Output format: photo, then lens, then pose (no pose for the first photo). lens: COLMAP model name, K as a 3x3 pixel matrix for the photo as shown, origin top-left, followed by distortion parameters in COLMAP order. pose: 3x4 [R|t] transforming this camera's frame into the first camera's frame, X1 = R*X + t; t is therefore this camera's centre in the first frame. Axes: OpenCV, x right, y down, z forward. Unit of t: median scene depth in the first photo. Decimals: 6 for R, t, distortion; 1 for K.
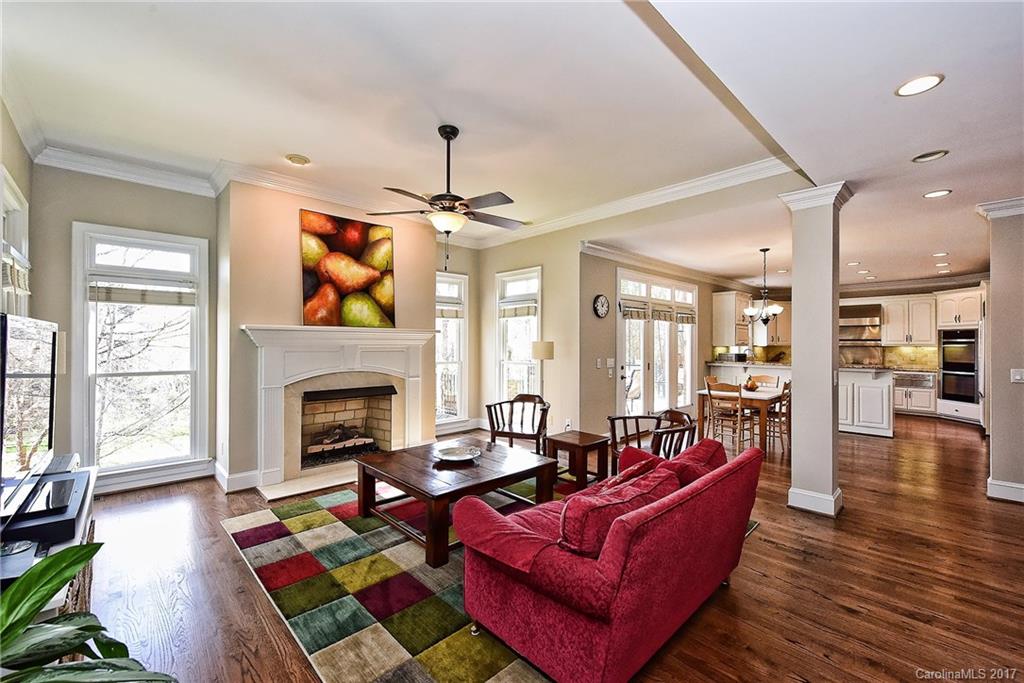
lens RADIAL K [[421.8, 0, 517.5], [0, 421.8, 346.2], [0, 0, 1]] dist [0.017994, 0.000194]
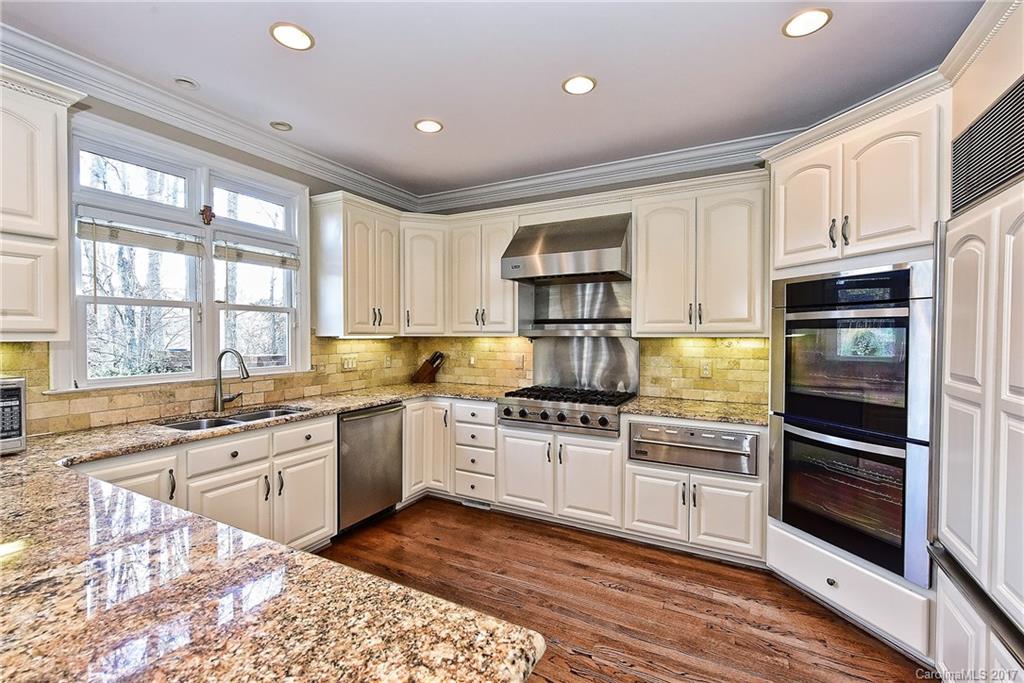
lens RADIAL K [[441.5, 0, 508.7], [0, 441.5, 340.9], [0, 0, 1]] dist [0.000374, 0.000112]
pose [[0.952062, -0.004199, 0.305876, 0.714293], [-0.000295, 0.999893, 0.014643, -0.002217], [-0.305904, -0.014032, 0.951959, 0.765274]]
